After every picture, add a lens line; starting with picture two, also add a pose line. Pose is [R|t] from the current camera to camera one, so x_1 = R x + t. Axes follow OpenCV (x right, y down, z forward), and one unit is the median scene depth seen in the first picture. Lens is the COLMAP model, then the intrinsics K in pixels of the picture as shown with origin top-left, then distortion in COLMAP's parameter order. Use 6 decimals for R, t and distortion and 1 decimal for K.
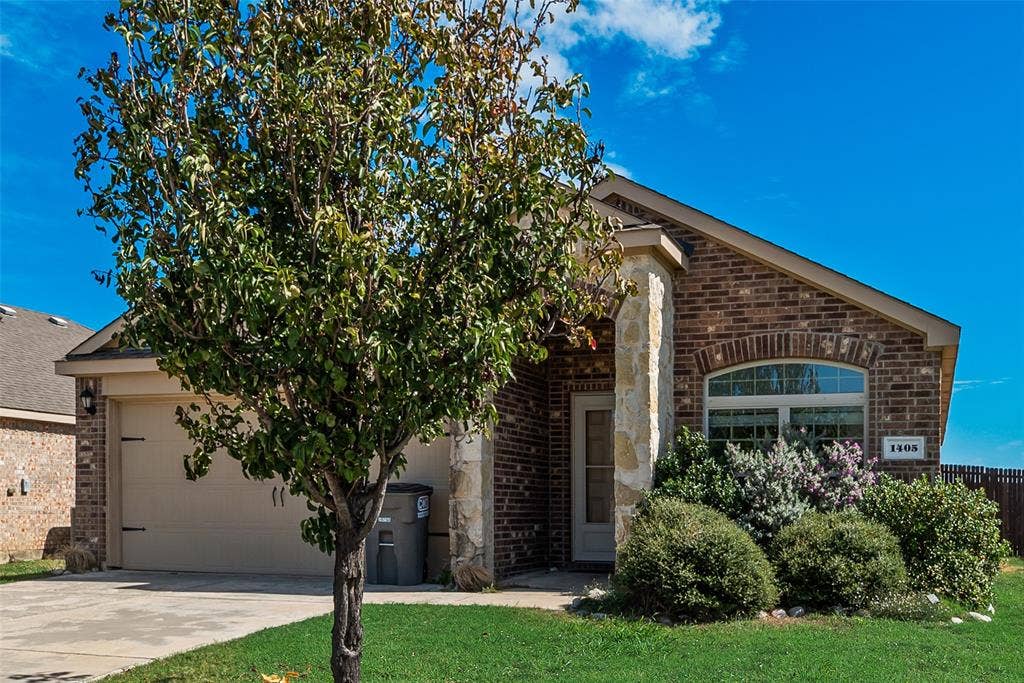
lens RADIAL K [[1320.0, 0, 512.0], [0, 1320.0, 341.5], [0, 0, 1]] dist [0.007034, 0.017308]
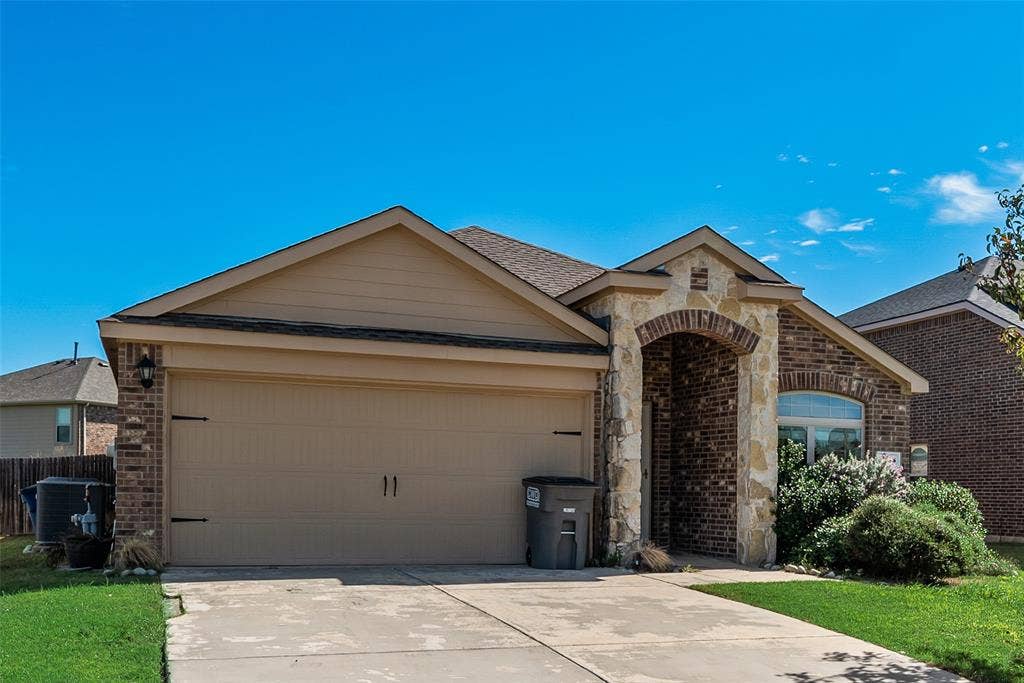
lens RADIAL K [[1240.7, 0, 512.0], [0, 1240.7, 341.5], [0, 0, 1]] dist [-0.000117, 0.001401]
pose [[0.685228, 0.091692, 0.722534, -0.932879], [-0.101804, 0.994363, -0.029641, 0.031853], [-0.721179, -0.053246, 0.690700, 0.341768]]
